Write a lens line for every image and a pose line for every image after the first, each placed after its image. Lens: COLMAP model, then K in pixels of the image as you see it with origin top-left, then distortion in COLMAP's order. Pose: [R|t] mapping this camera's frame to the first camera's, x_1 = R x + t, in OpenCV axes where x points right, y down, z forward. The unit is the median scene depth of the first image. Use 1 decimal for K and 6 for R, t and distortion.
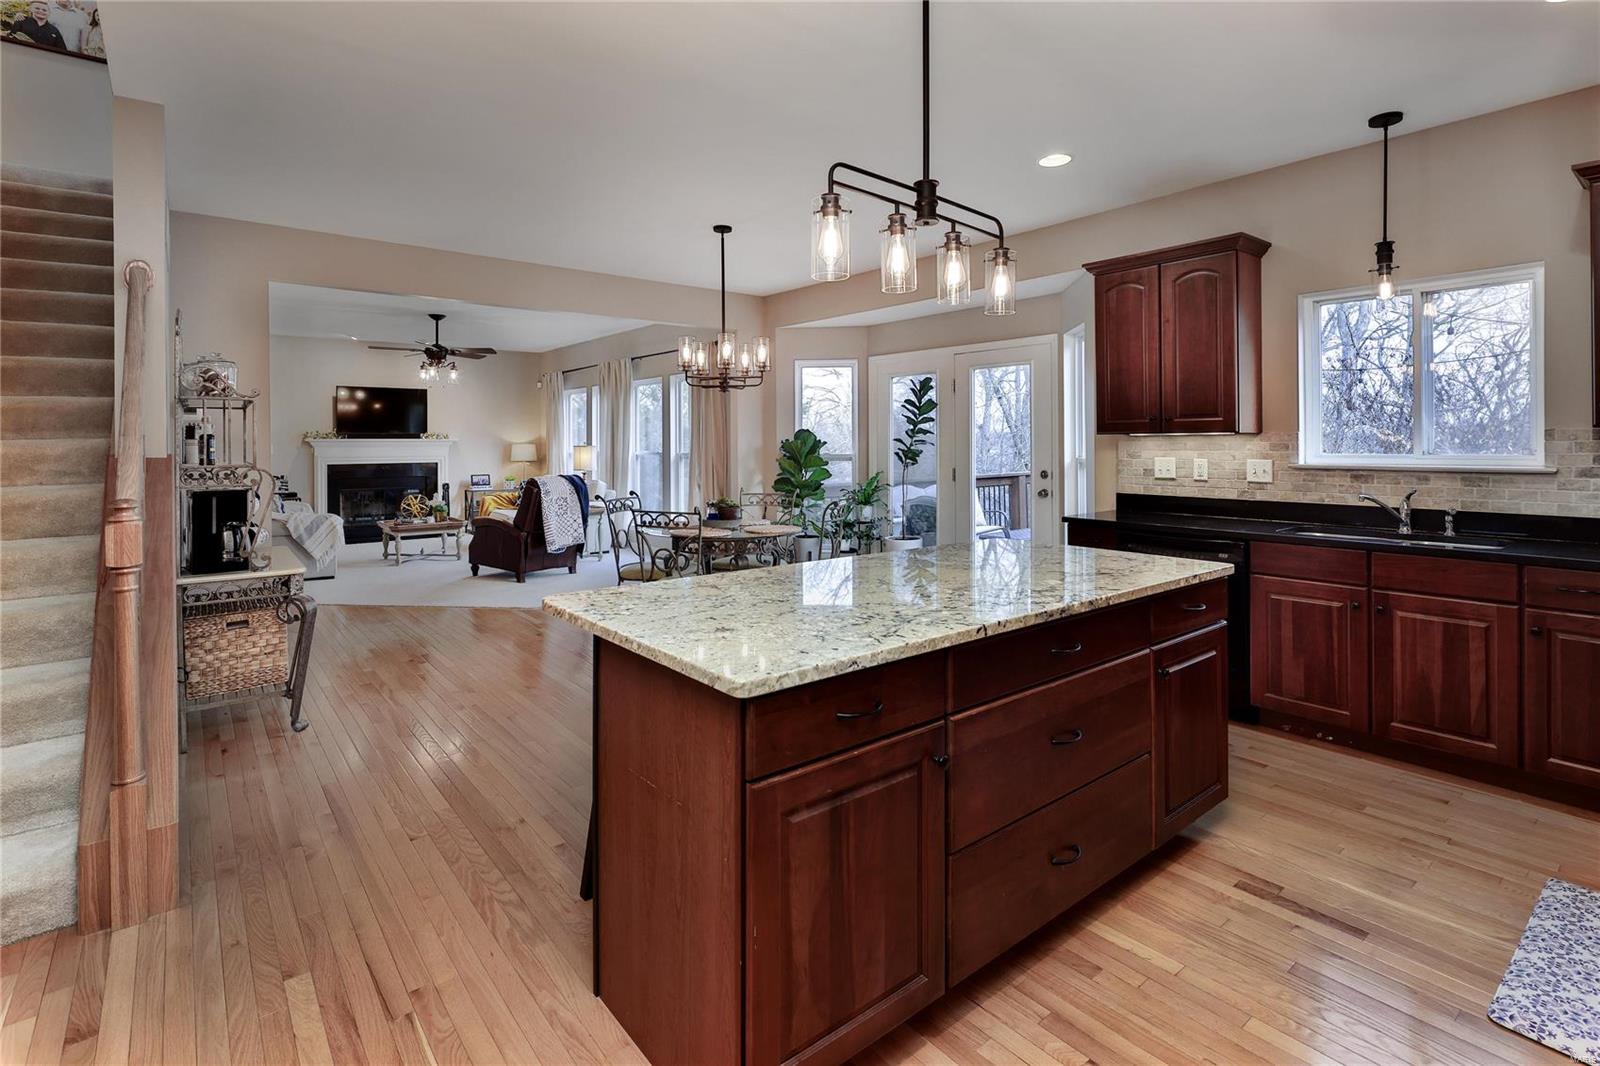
lens RADIAL K [[764.4, 0, 796.0], [0, 764.4, 426.0], [0, 0, 1]] dist [0.002584, -0.001689]
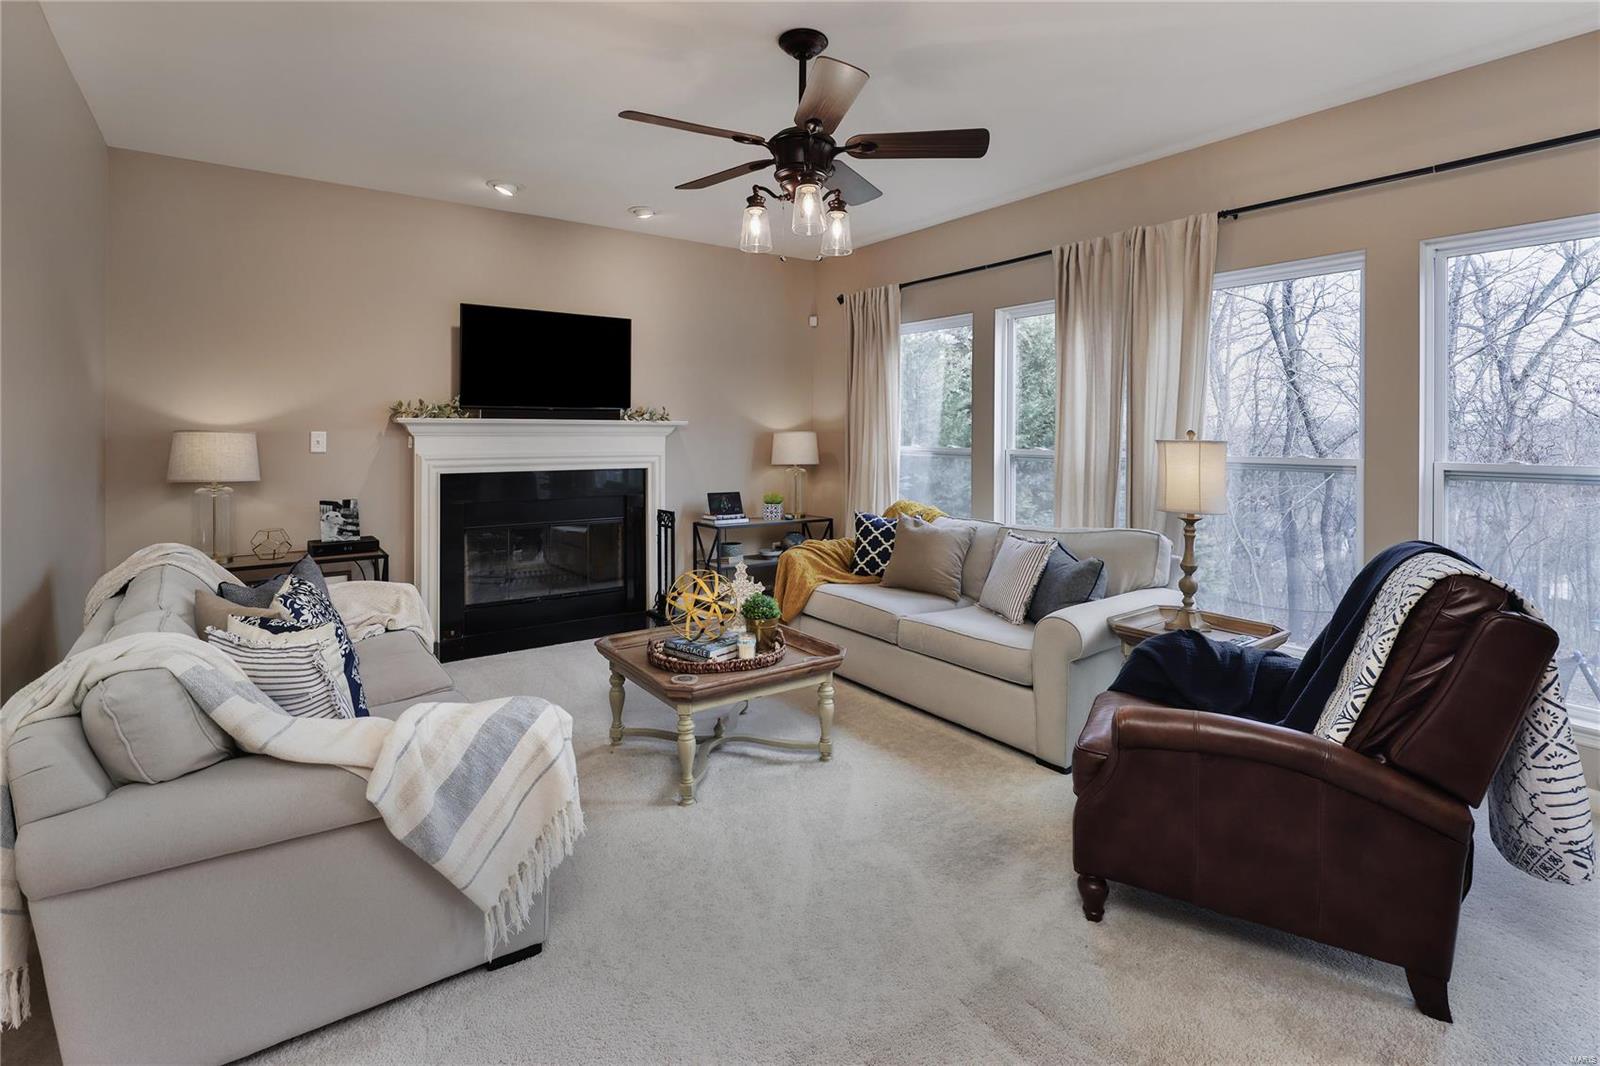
lens RADIAL K [[769.0, 0, 794.9], [0, 769.0, 418.1], [0, 0, 1]] dist [0.002250, -0.000041]
pose [[0.998111, 0.007403, -0.060981, -0.486833], [-0.007157, 0.999965, 0.004262, 0.017748], [0.061010, -0.003817, 0.998130, 0.721835]]
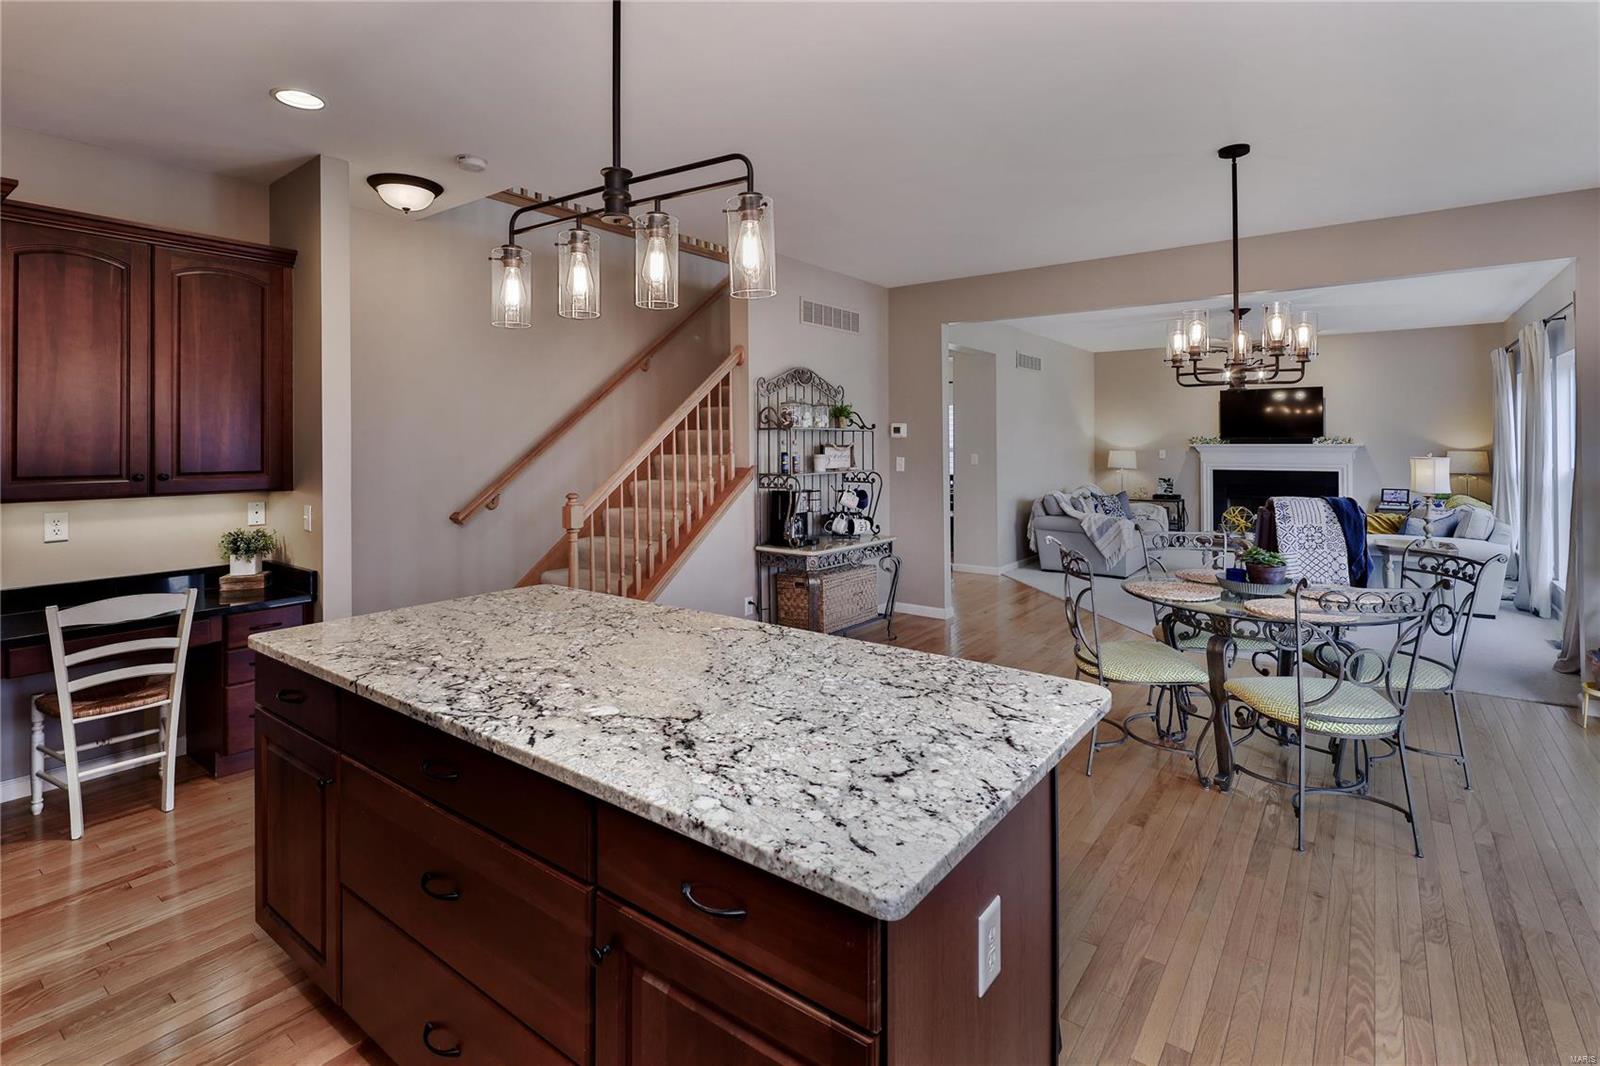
lens RADIAL K [[769.0, 0, 794.9], [0, 769.0, 418.1], [0, 0, 1]] dist [0.002250, -0.000041]
pose [[0.245886, -0.026524, -0.968936, 0.302084], [0.022530, 0.999512, -0.021644, -0.009606], [0.969037, -0.016508, 0.246364, 0.292357]]
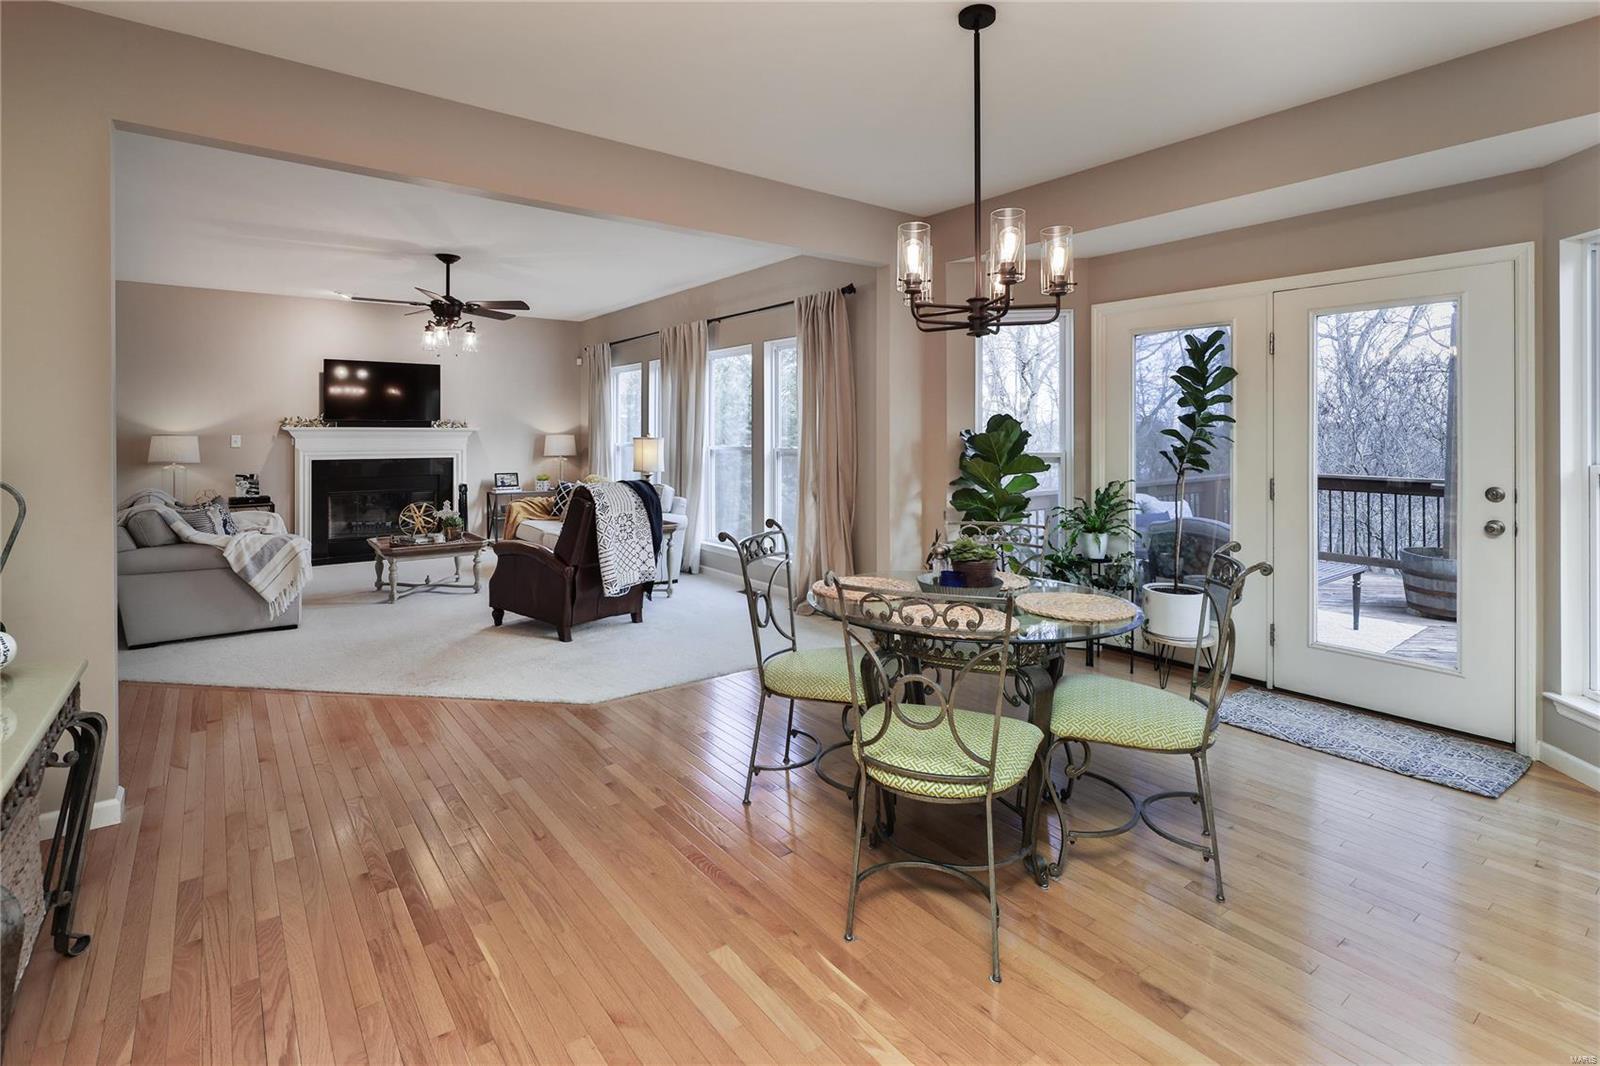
lens RADIAL K [[769.0, 0, 794.9], [0, 769.0, 418.1], [0, 0, 1]] dist [0.002250, -0.000041]
pose [[0.999441, 0.004345, -0.033154, -0.127228], [-0.004321, 0.999990, 0.000793, 0.006737], [0.033157, -0.000650, 0.999450, 0.308921]]
